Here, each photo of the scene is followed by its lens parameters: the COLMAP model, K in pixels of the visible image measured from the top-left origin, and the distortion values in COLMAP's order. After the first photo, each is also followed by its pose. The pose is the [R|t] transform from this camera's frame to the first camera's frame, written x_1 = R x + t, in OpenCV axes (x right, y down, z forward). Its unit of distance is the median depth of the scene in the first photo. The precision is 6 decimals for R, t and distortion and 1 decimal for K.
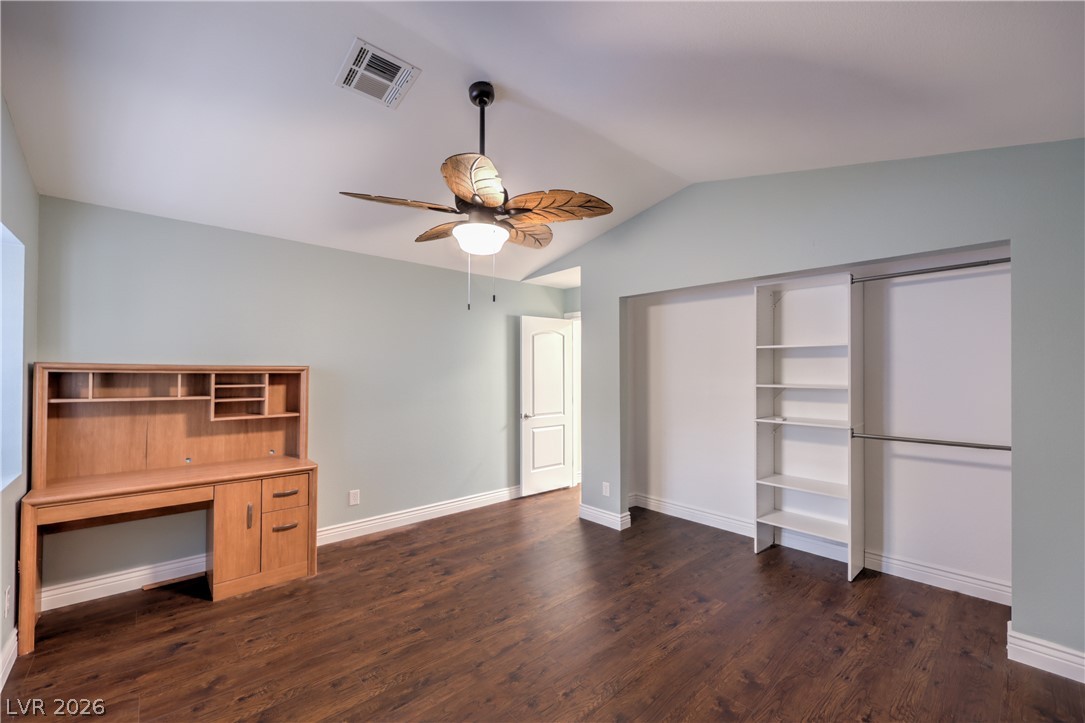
lens RADIAL K [[439.6, 0, 536.4], [0, 439.6, 366.6], [0, 0, 1]] dist [0.000017, -0.000181]
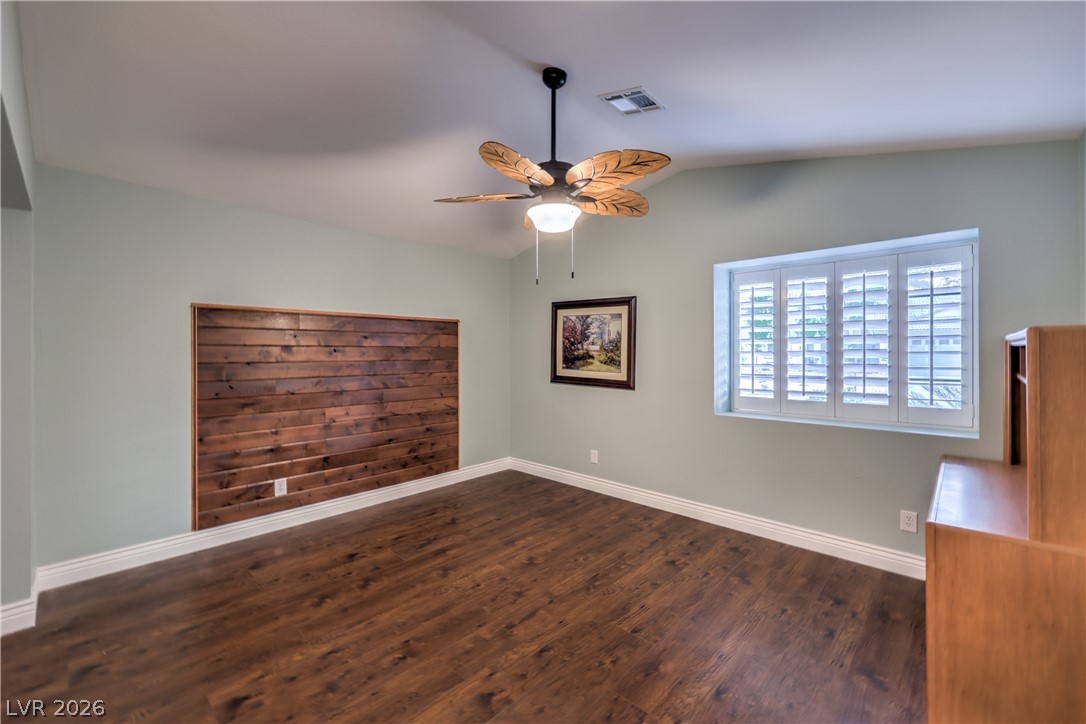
lens RADIAL K [[440.0, 0, 536.9], [0, 440.0, 367.1], [0, 0, 1]] dist [0.000017, -0.000181]
pose [[-0.996561, 0.000777, -0.082860, 0.000765], [-0.000877, 0.999801, 0.019917, 0.046869], [0.082859, 0.019921, -0.996362, 2.050566]]
